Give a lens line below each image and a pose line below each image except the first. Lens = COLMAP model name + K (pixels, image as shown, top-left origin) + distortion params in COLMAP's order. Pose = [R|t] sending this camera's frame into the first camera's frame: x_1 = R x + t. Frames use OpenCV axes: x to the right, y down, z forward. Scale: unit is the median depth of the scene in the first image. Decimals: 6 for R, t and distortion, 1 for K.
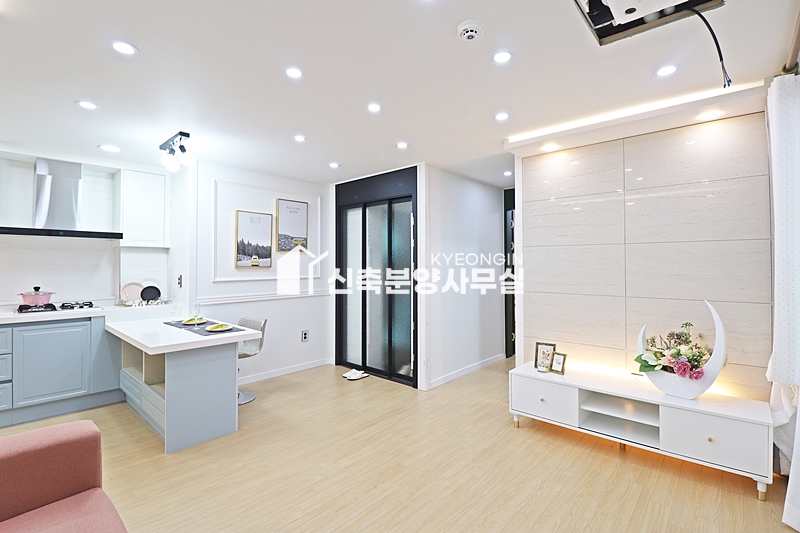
lens RADIAL K [[369.7, 0, 400.3], [0, 369.7, 259.7], [0, 0, 1]] dist [-0.001500, -0.012009]
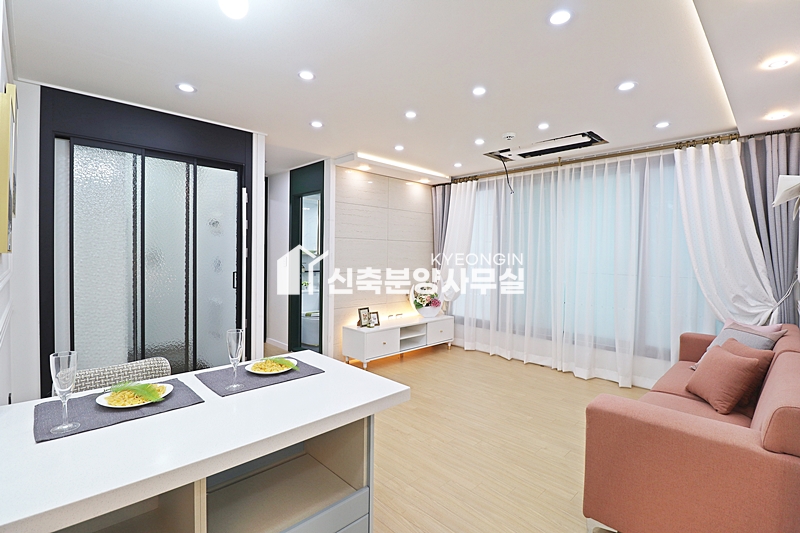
lens RADIAL K [[374.4, 0, 400.8], [0, 374.4, 259.5], [0, 0, 1]] dist [-0.002076, -0.015210]
pose [[0.065013, -0.013677, 0.997791, -1.227722], [-0.026570, 0.999528, 0.015432, 0.018834], [-0.997531, -0.027515, 0.064619, 0.935295]]
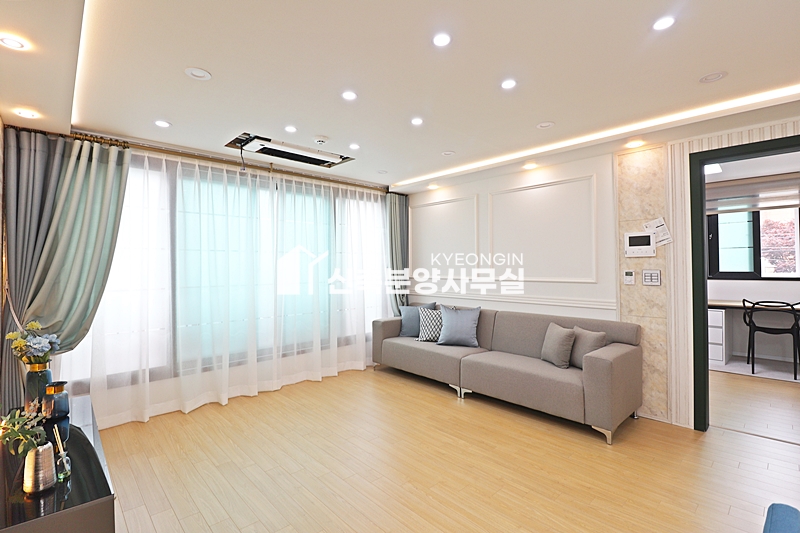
lens RADIAL K [[351.4, 0, 423.2], [0, 351.4, 264.2], [0, 0, 1]] dist [0.025739, -0.012091]
pose [[-0.997686, 0.014304, 0.066465, -0.243526], [0.013483, 0.999827, -0.012780, 0.017284], [-0.066636, -0.011854, -0.997707, 1.748286]]
